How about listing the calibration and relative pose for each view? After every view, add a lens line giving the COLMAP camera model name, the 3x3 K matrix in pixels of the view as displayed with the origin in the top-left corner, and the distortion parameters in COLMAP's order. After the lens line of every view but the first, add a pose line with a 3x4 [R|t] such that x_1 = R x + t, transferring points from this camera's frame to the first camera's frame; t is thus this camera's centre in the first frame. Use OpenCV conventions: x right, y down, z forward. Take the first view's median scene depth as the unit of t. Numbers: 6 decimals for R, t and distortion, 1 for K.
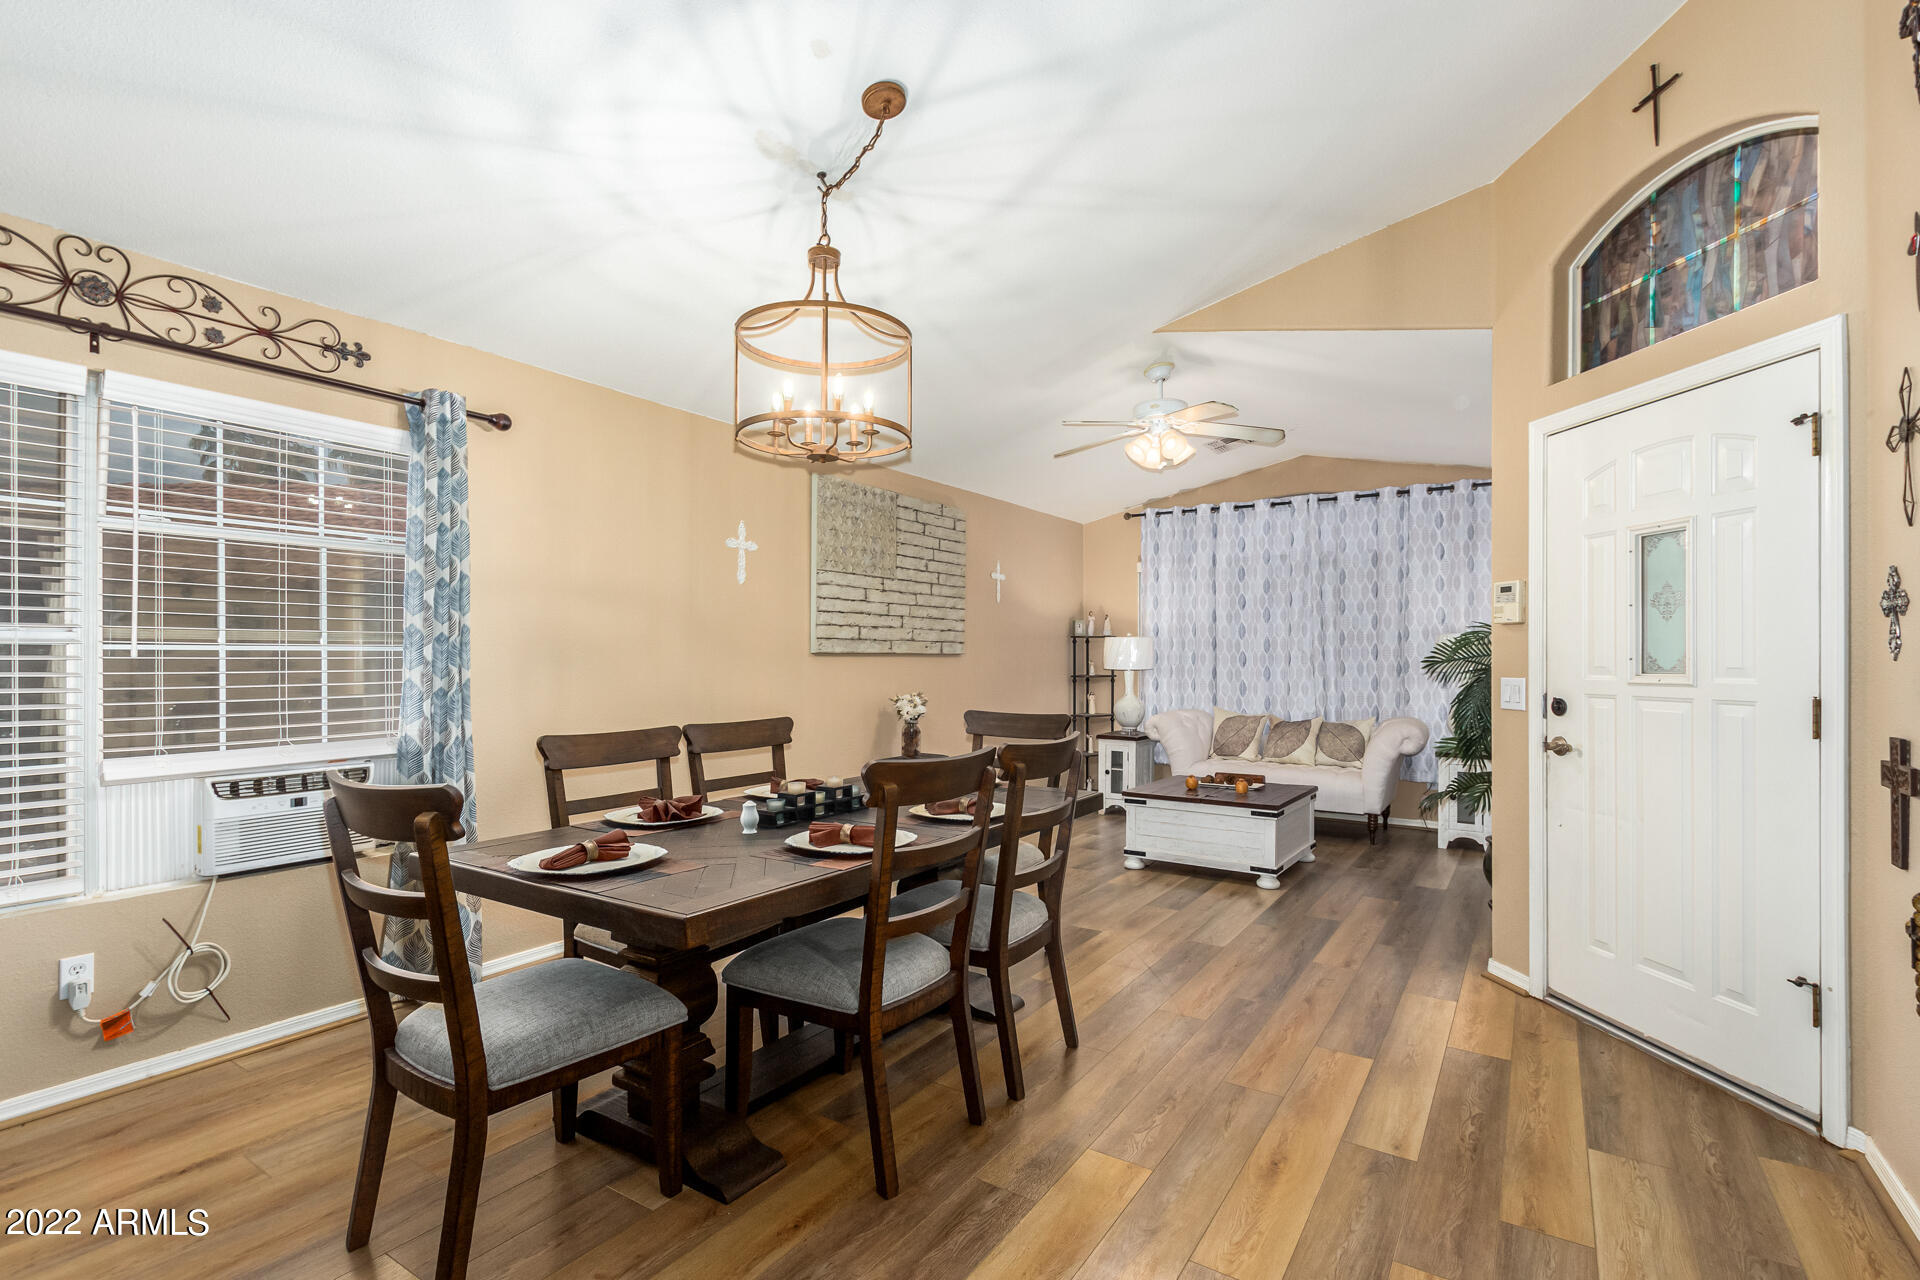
lens RADIAL K [[879.1, 0, 954.1], [0, 879.1, 650.2], [0, 0, 1]] dist [0.013139, -0.003927]
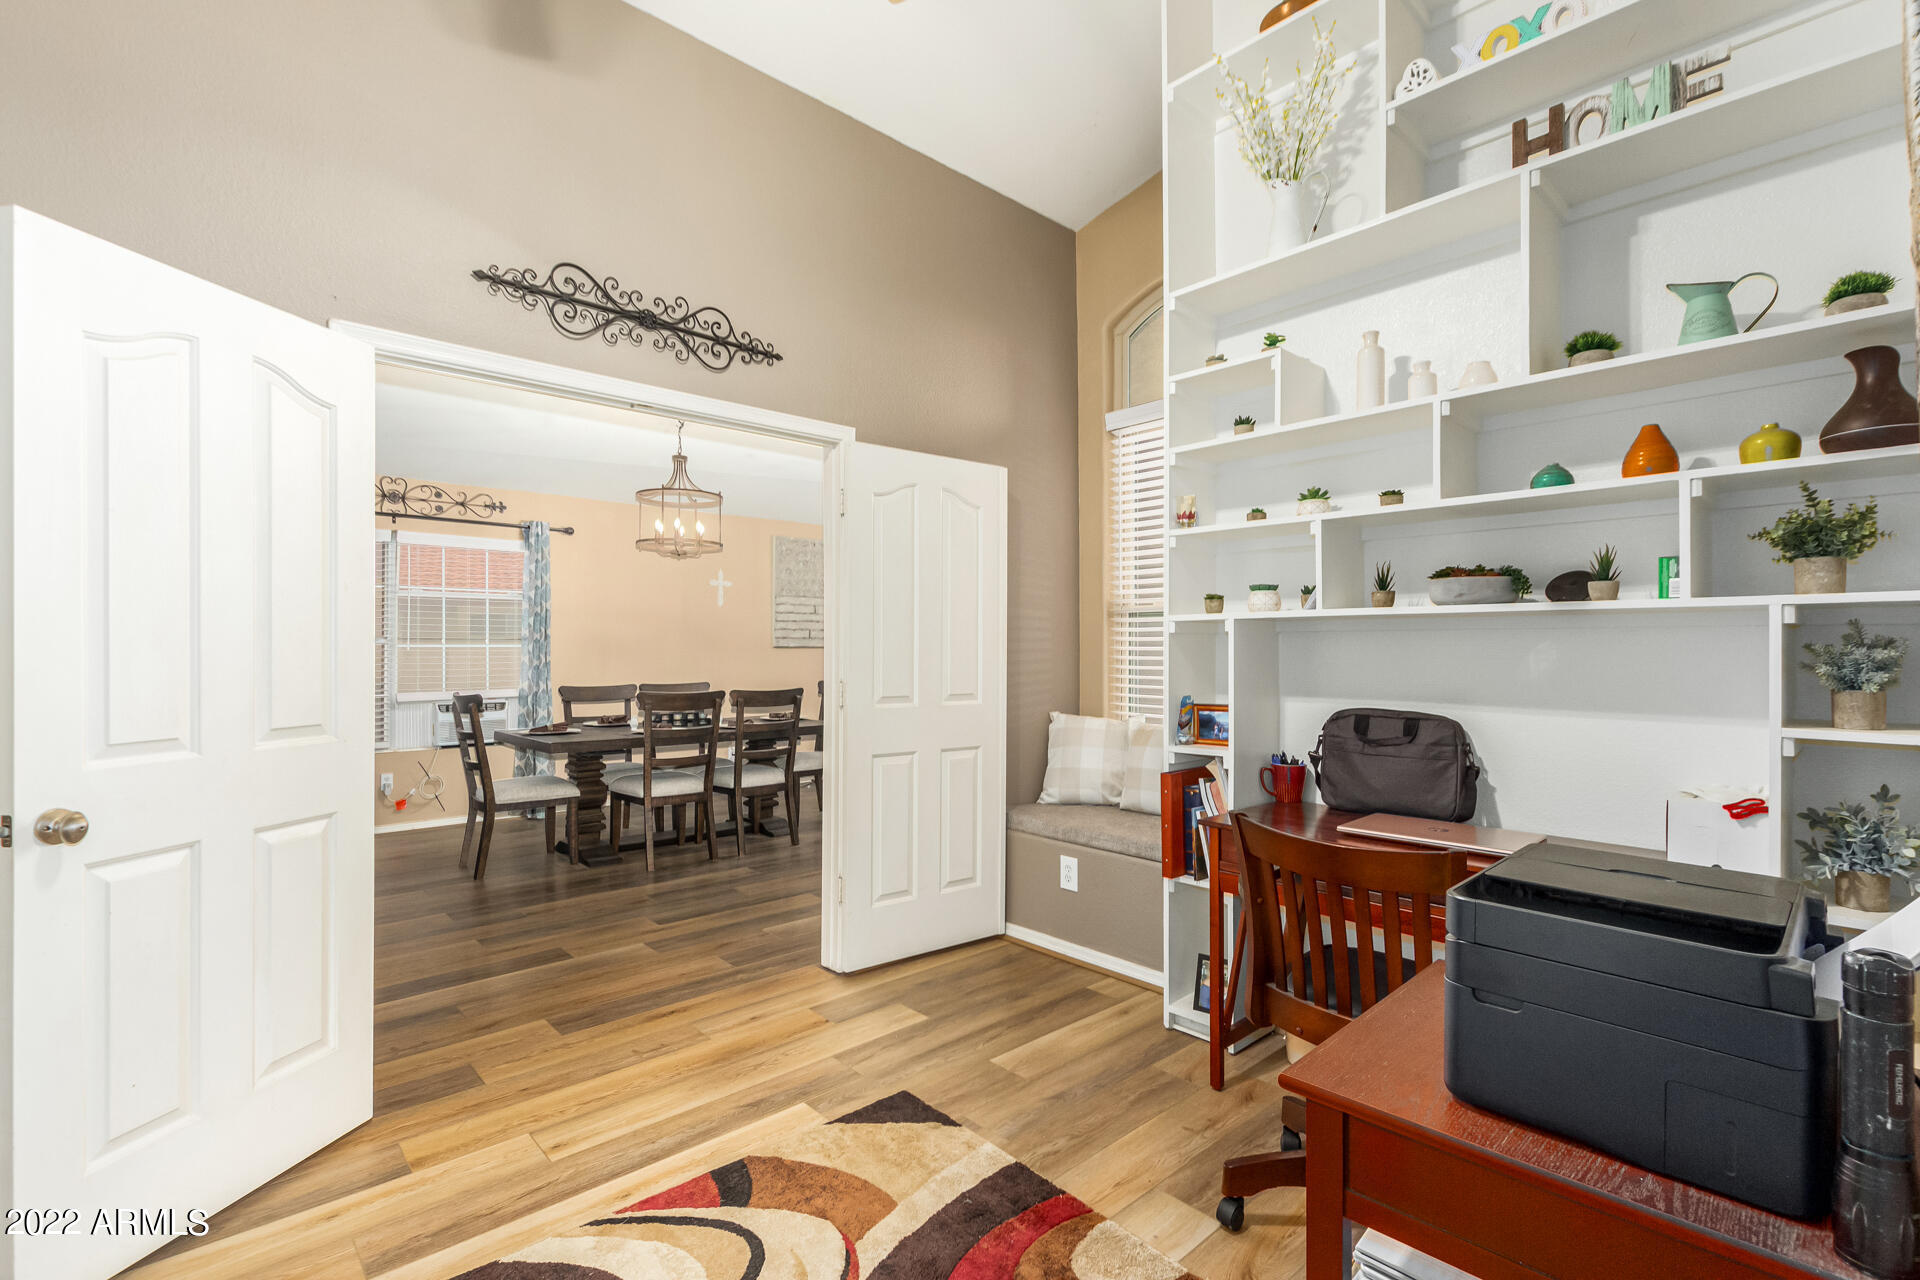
lens RADIAL K [[879.1, 0, 965.5], [0, 879.1, 636.1], [0, 0, 1]] dist [0.013139, -0.003927]
pose [[0.971082, 0.000883, -0.238743, 0.976939], [-0.001329, 0.999998, -0.001709, -0.024380], [0.238741, 0.001977, 0.971081, -0.842595]]
